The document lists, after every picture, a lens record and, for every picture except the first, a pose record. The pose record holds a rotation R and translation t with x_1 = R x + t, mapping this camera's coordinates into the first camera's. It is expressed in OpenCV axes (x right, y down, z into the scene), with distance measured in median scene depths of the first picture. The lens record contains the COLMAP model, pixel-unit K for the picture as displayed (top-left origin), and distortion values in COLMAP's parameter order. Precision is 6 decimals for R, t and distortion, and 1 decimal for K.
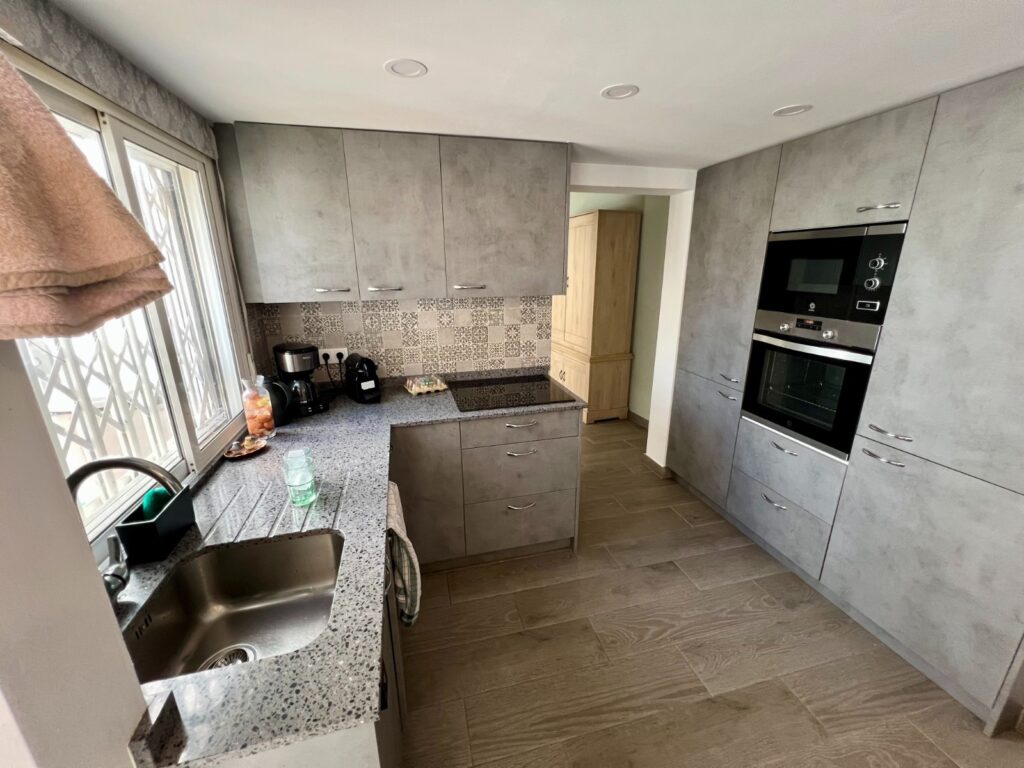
lens RADIAL K [[412.9, 0, 509.5], [0, 412.9, 382.5], [0, 0, 1]] dist [-0.000147, 0.000328]
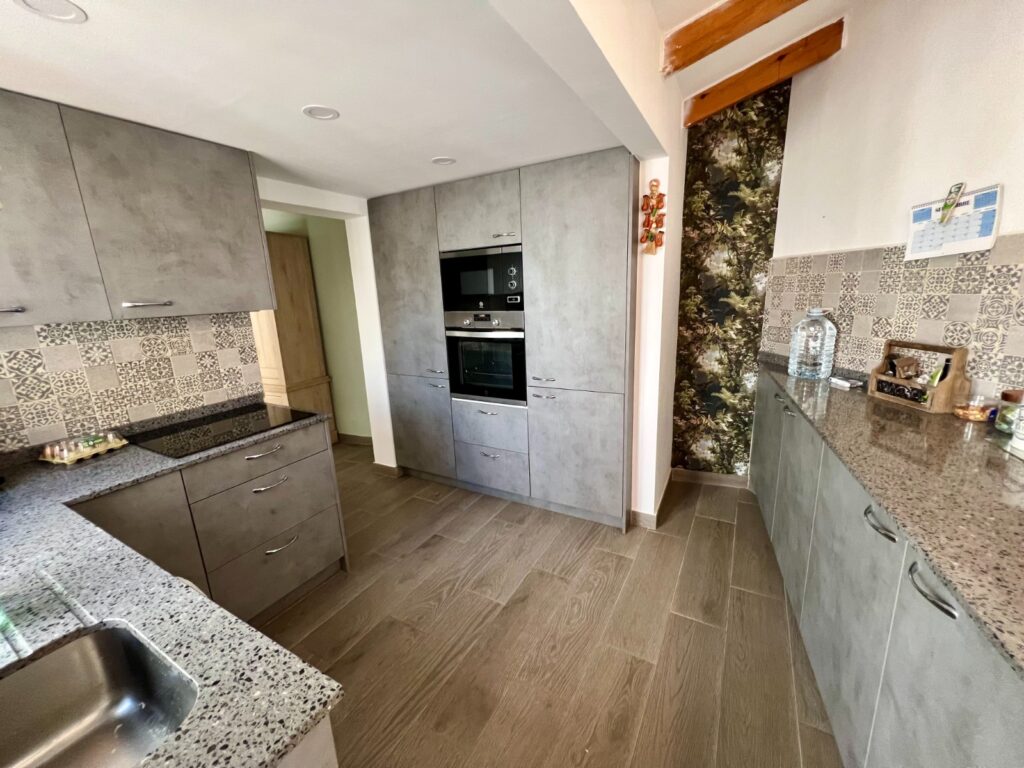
lens RADIAL K [[412.9, 0, 509.5], [0, 412.9, 382.5], [0, 0, 1]] dist [-0.000147, 0.000328]
pose [[0.696740, -0.180010, 0.694370, -0.190950], [0.234944, 0.971874, 0.016204, 0.064355], [-0.677757, 0.151848, 0.719436, -0.014073]]
